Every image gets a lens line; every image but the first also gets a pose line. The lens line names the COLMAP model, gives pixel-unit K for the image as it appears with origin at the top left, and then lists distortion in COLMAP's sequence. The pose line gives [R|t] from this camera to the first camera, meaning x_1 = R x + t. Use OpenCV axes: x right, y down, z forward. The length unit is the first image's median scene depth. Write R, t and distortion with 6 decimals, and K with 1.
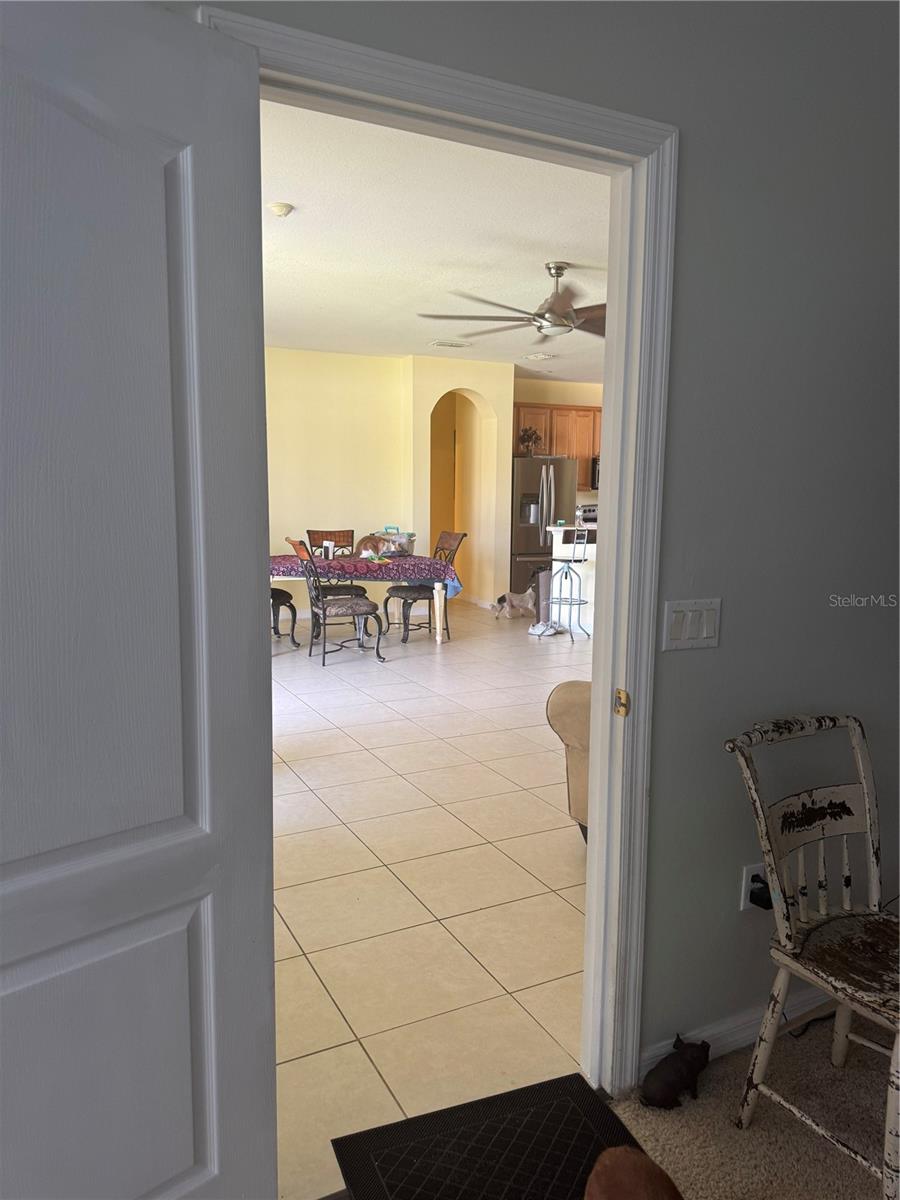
lens RADIAL K [[845.0, 0, 453.3], [0, 845.0, 603.4], [0, 0, 1]] dist [0.008415, -0.006457]
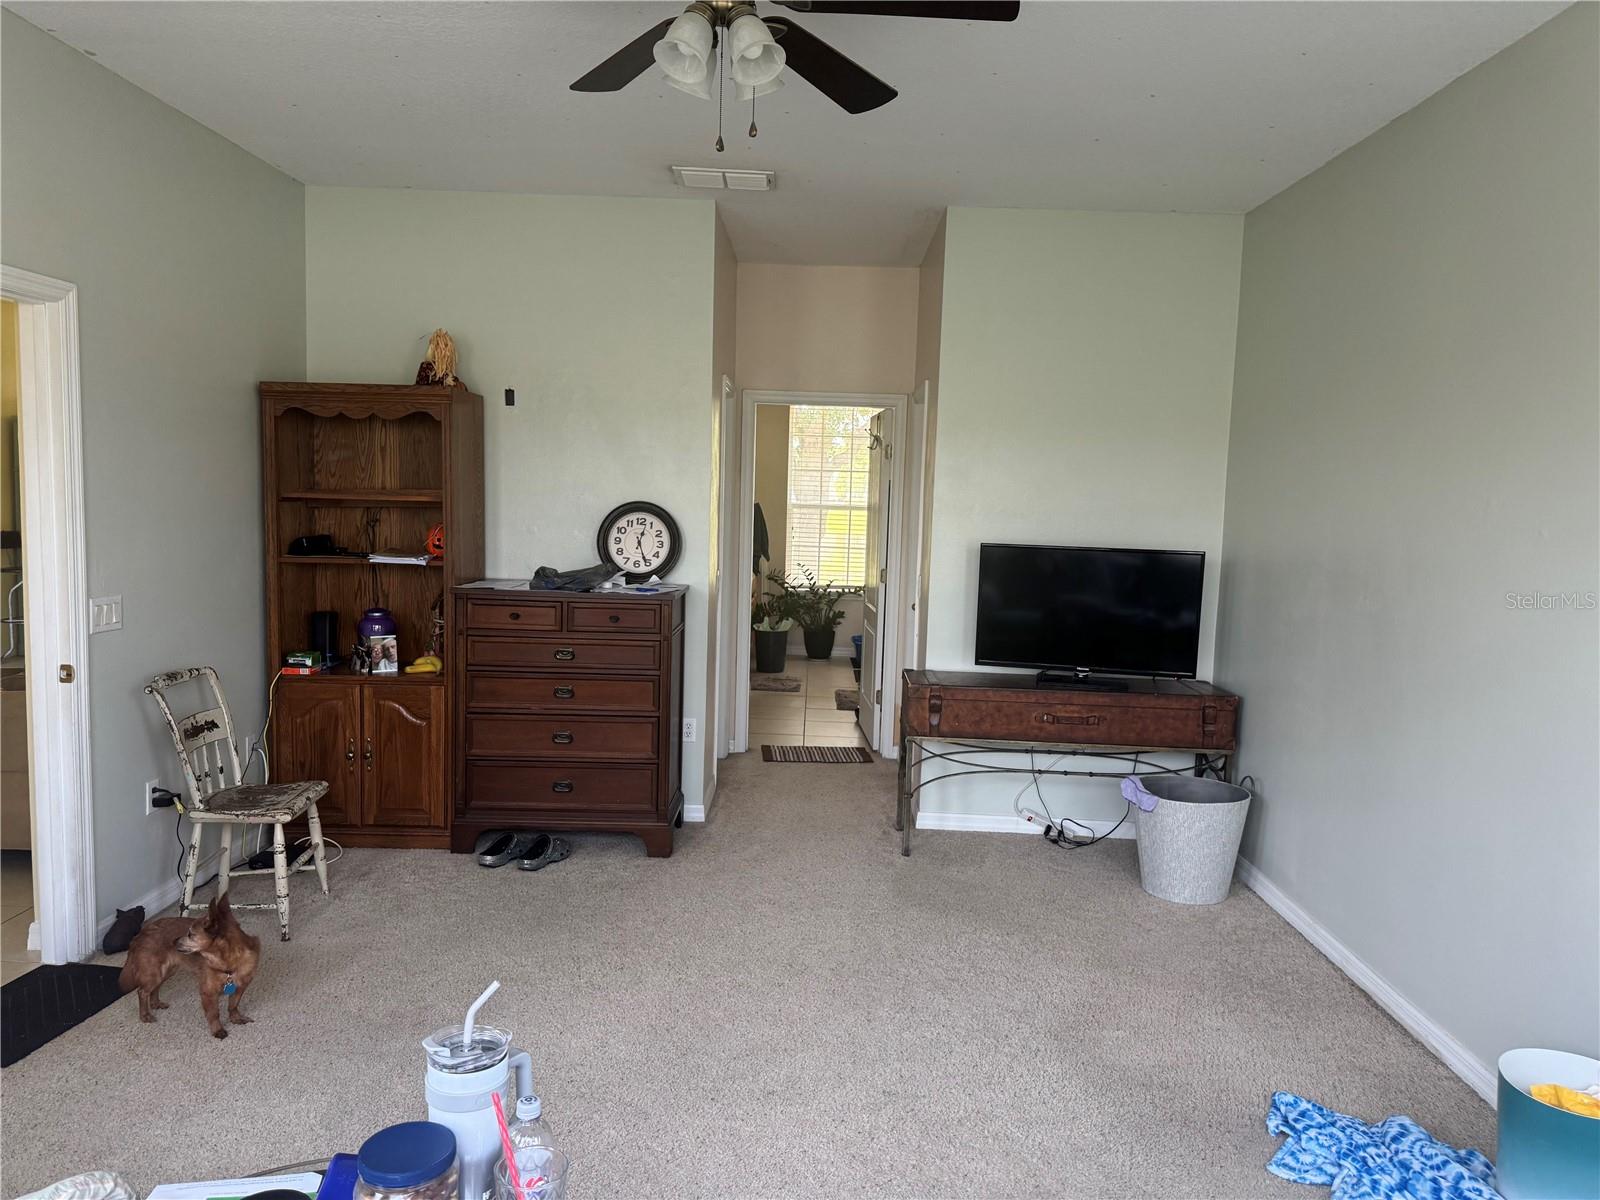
lens RADIAL K [[1126.7, 0, 803.6], [0, 1126.7, 602.4], [0, 0, 1]] dist [0.008415, -0.006457]
pose [[0.449636, -0.075261, 0.890035, -0.885354], [0.093934, 0.994903, 0.036675, 0.045705], [-0.888259, 0.067114, 0.454414, -0.925157]]
